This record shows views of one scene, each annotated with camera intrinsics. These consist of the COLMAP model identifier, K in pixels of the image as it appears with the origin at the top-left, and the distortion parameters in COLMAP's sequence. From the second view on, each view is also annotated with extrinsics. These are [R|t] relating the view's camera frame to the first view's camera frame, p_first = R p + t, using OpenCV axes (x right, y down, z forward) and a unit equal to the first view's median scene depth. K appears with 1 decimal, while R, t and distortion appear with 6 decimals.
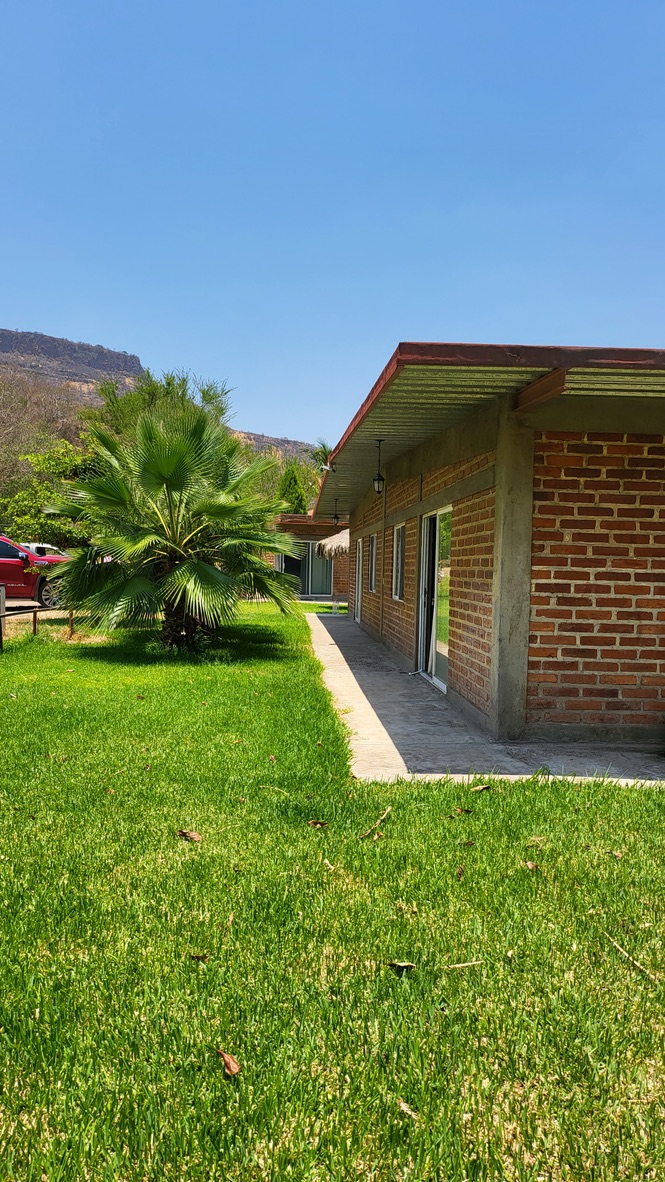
lens RADIAL K [[840.0, 0, 332.5], [0, 840.0, 591.0], [0, 0, 1]] dist [0.001529, 0.000405]
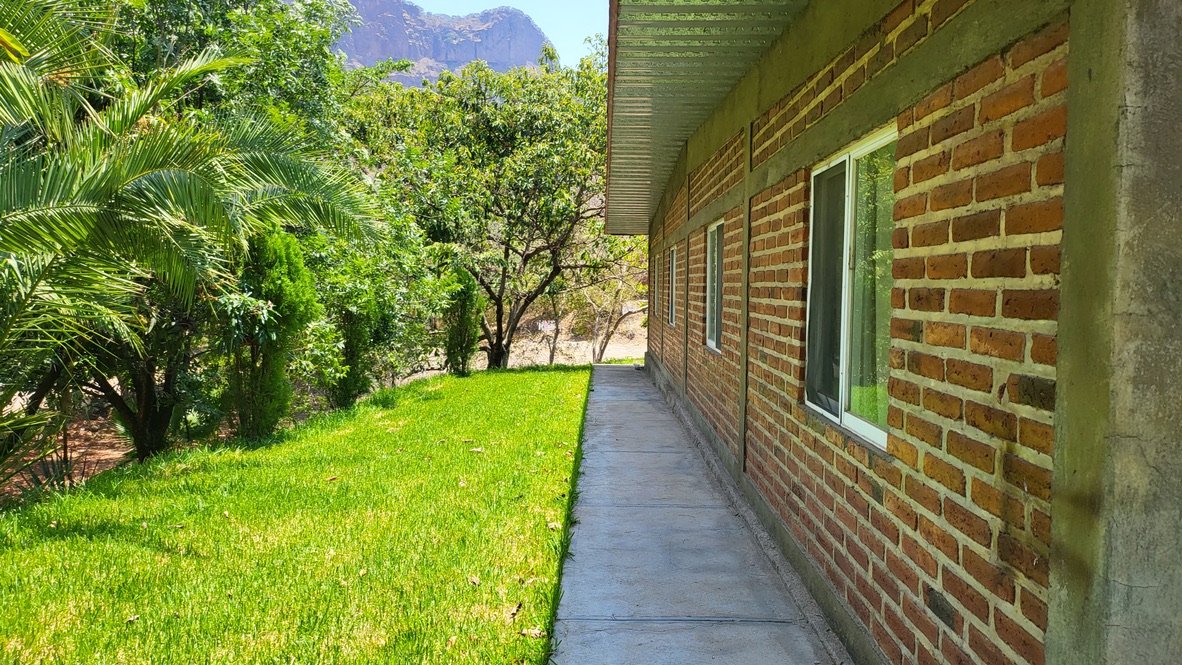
lens RADIAL K [[840.0, 0, 591.0], [0, 840.0, 332.5], [0, 0, 1]] dist [0.001529, 0.000405]
pose [[0.998975, -0.013806, -0.043104, 0.023126], [0.014577, 0.999738, 0.017627, -0.020413], [0.042850, -0.018237, 0.998915, 0.617319]]
